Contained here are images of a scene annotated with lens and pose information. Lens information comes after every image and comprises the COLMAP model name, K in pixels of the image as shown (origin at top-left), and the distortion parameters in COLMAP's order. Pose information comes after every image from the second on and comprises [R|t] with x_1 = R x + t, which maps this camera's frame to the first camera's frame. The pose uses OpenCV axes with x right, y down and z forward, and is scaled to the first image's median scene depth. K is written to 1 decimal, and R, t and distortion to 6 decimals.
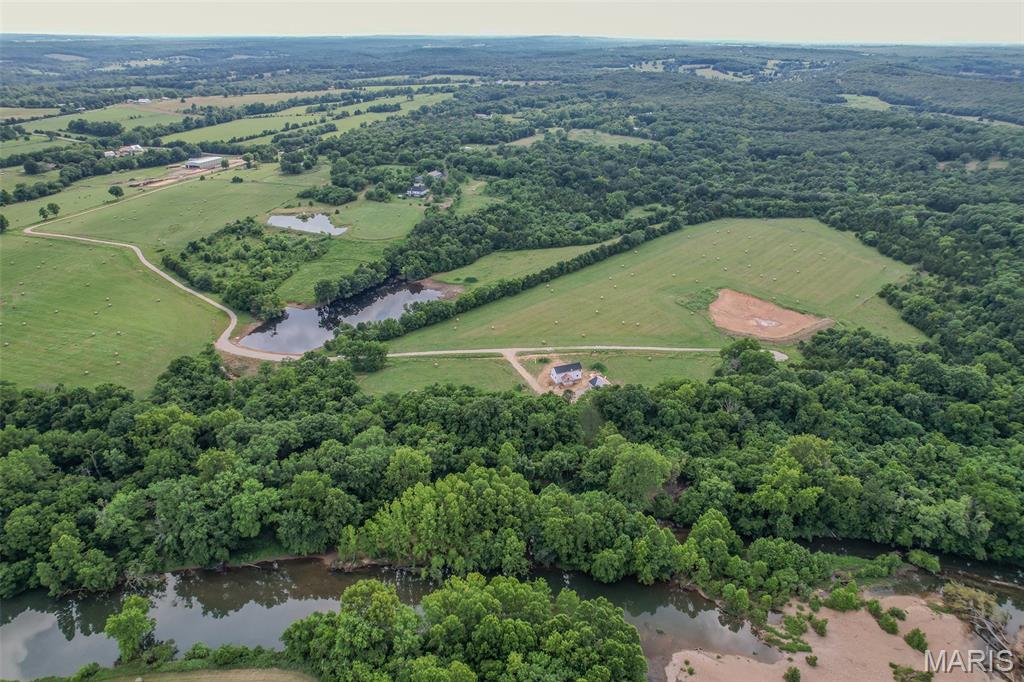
lens RADIAL K [[669.1, 0, 521.7], [0, 669.1, 347.3], [0, 0, 1]] dist [-0.072414, 0.065978]
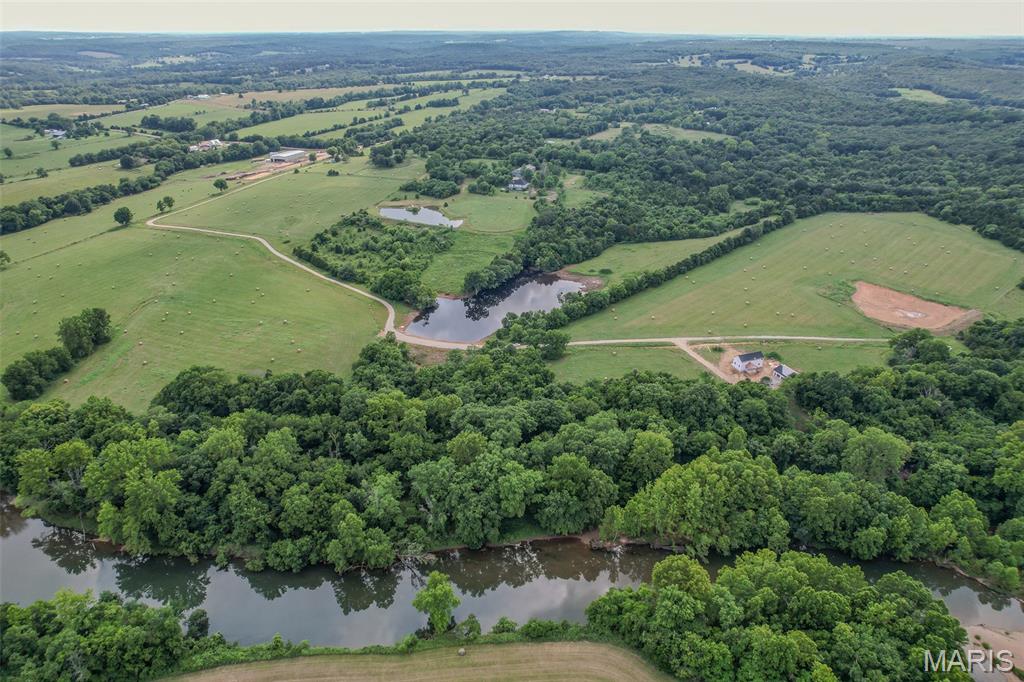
lens RADIAL K [[669.1, 0, 521.7], [0, 669.1, 347.3], [0, 0, 1]] dist [-0.072414, 0.065978]
pose [[0.999863, 0.003136, -0.016228, -0.169464], [-0.003038, 0.999977, 0.006052, 0.007582], [0.016247, -0.006002, 0.999850, -0.014550]]
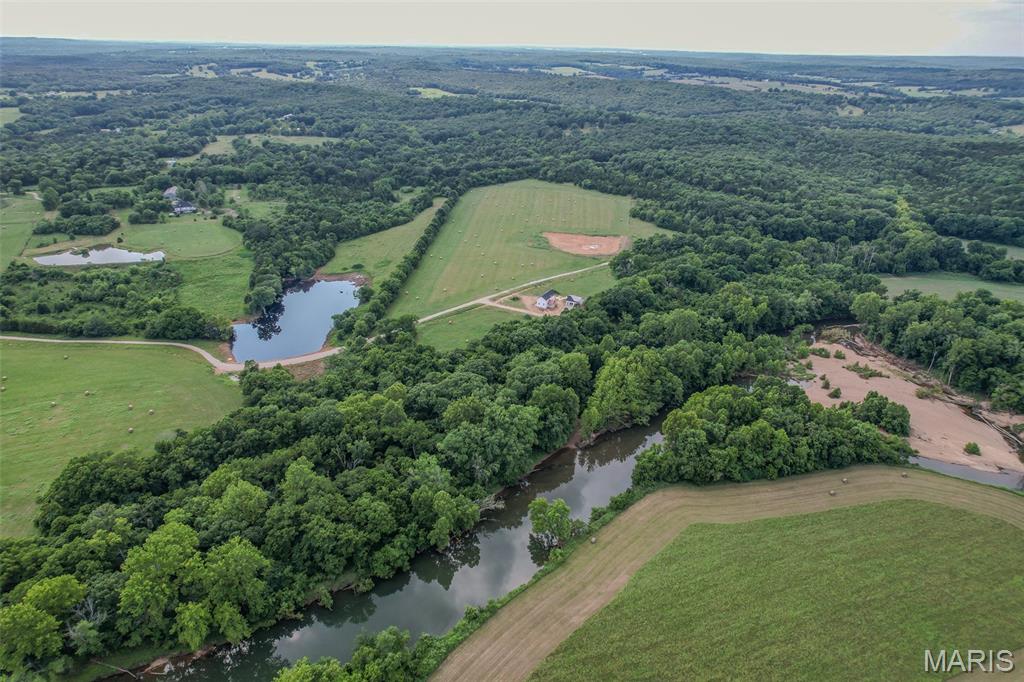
lens RADIAL K [[653.8, 0, 518.8], [0, 653.8, 343.3], [0, 0, 1]] dist [-0.072751, 0.070088]
pose [[0.763406, -0.269347, 0.587081, -0.479586], [0.269060, 0.958903, 0.090066, -0.005670], [-0.587213, 0.089203, 0.804502, 0.008031]]
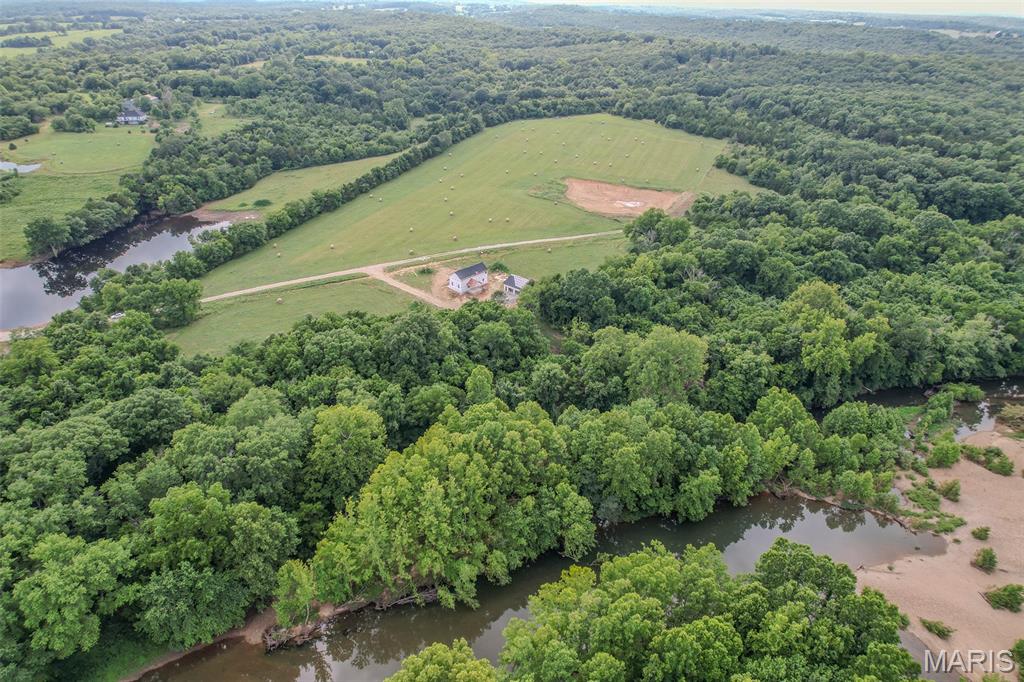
lens RADIAL K [[653.8, 0, 518.8], [0, 653.8, 343.3], [0, 0, 1]] dist [-0.072751, 0.070088]
pose [[0.902513, -0.192753, 0.385119, -0.114354], [0.171949, 0.981157, 0.088114, 0.035359], [-0.394847, -0.013303, 0.918651, 0.196057]]
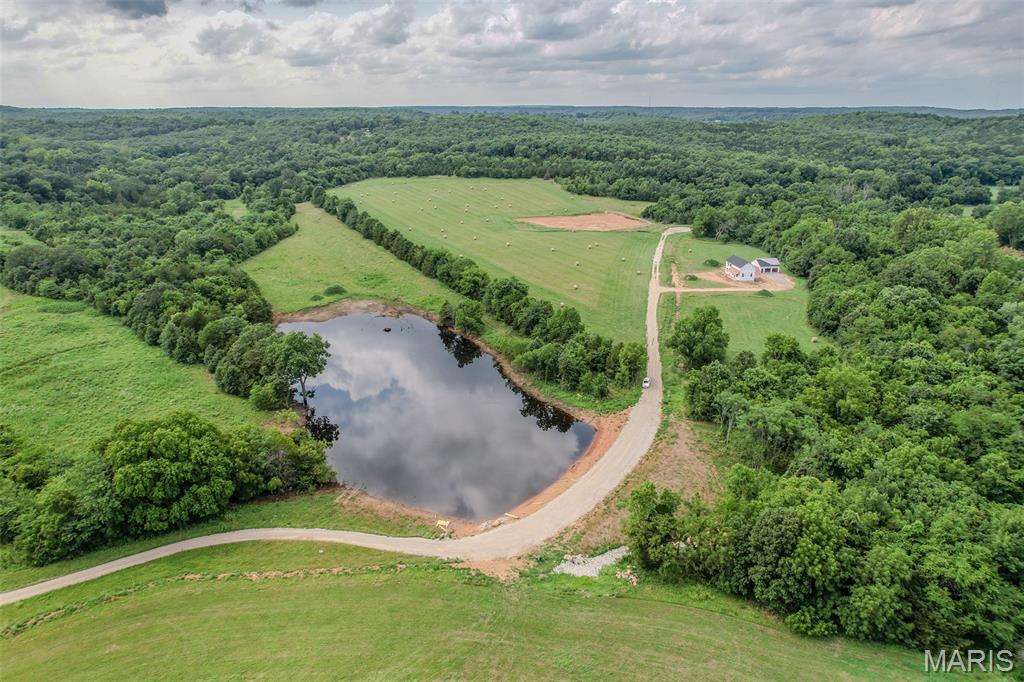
lens RADIAL K [[676.3, 0, 521.2], [0, 676.3, 341.8], [0, 0, 1]] dist [-0.076518, 0.072293]
pose [[0.279077, -0.325051, 0.903581, -0.491071], [0.417791, 0.888340, 0.190531, -0.095213], [-0.864619, 0.324335, 0.383719, 0.608662]]
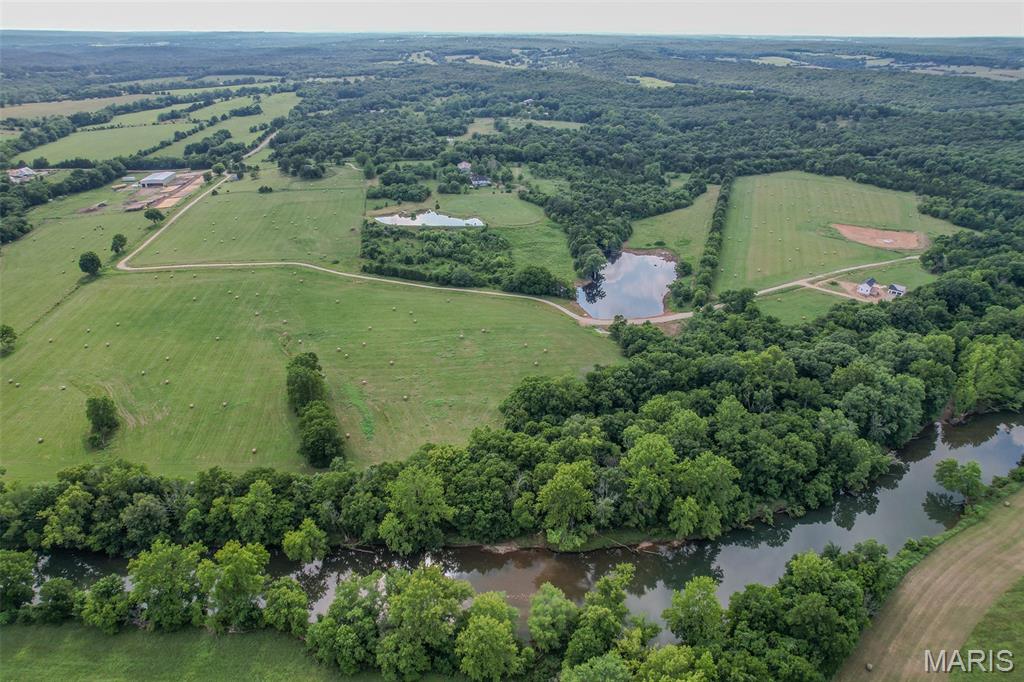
lens RADIAL K [[676.3, 0, 521.2], [0, 676.3, 341.8], [0, 0, 1]] dist [-0.076518, 0.072293]
pose [[0.896605, -0.192287, 0.398906, -0.705200], [0.193154, 0.980415, 0.038450, -0.024172], [-0.398486, 0.042575, 0.916186, 0.044760]]
